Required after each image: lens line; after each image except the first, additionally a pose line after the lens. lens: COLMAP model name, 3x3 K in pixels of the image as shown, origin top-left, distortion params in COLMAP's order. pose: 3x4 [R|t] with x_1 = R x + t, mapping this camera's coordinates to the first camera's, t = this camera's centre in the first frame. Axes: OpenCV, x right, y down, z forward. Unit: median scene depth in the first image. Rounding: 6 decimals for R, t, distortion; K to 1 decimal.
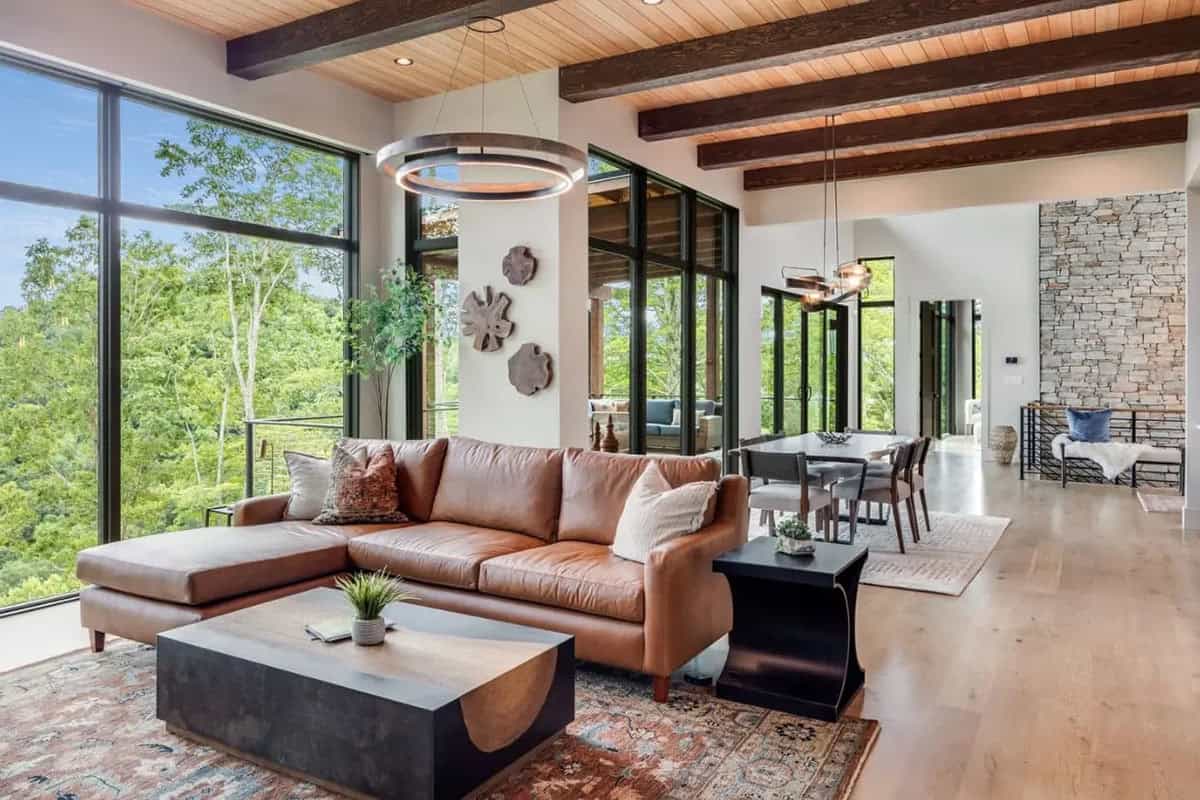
lens RADIAL K [[834.5, 0, 600.0], [0, 834.5, 400.0], [0, 0, 1]] dist [-0.006656, -0.000445]
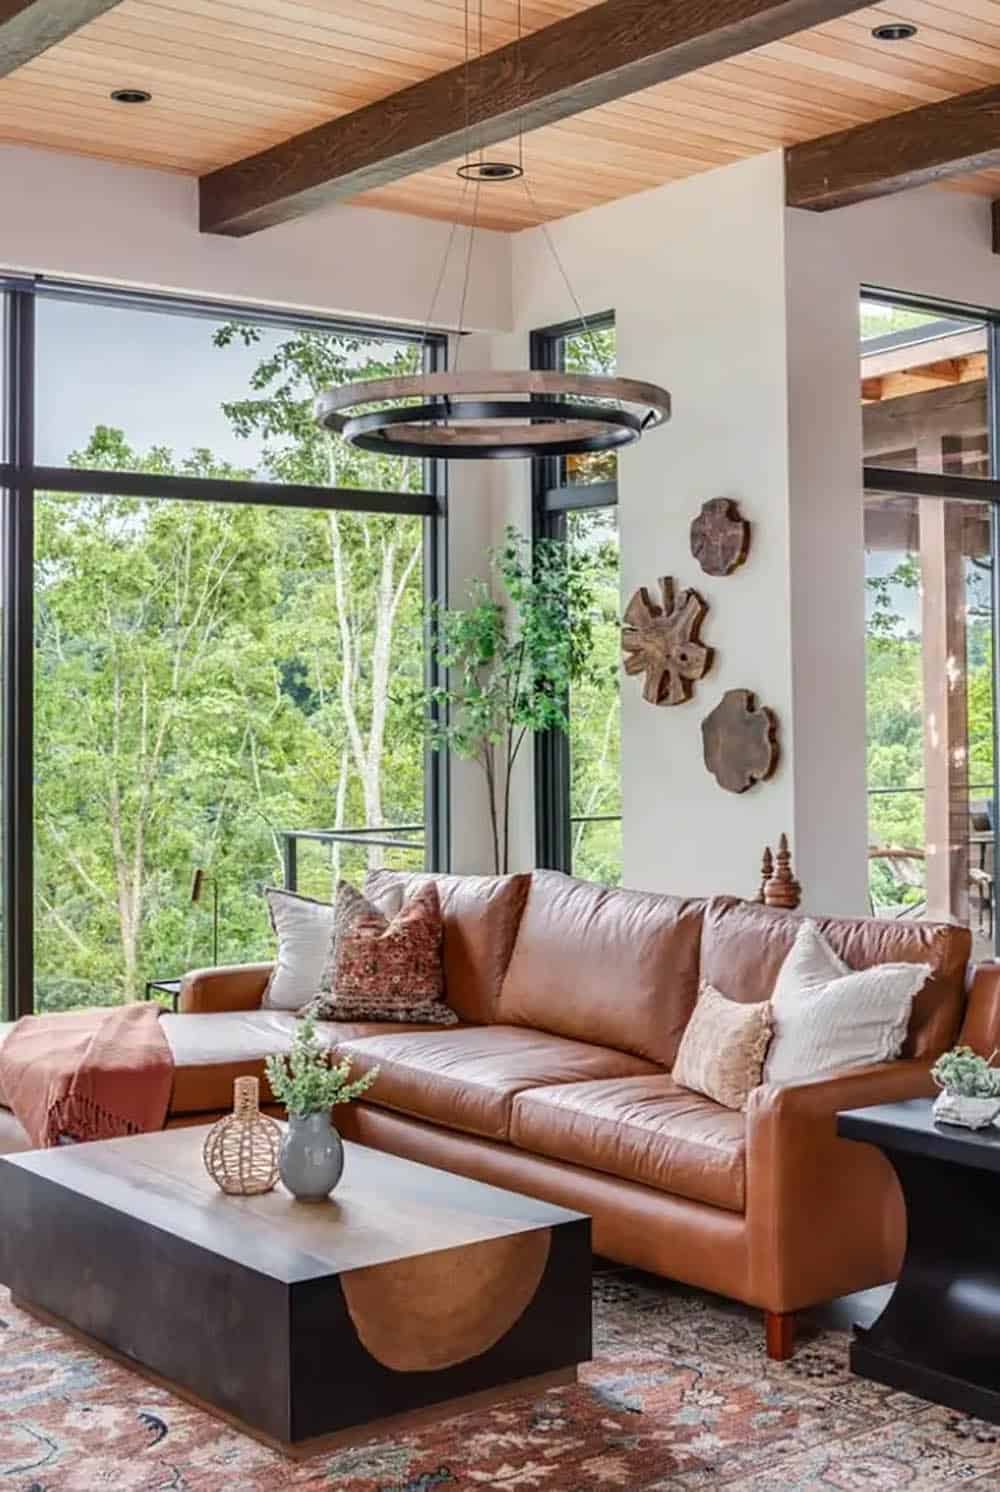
lens RADIAL K [[2020.7, 0, 500.0], [0, 2020.7, 746.0], [0, 0, 1]] dist [-0.070149, -0.055076]
pose [[0.925539, 0.000765, -0.378652, 0.296517], [-0.007370, 0.999845, -0.015994, -0.015802], [0.378581, 0.017594, 0.925401, -0.223767]]
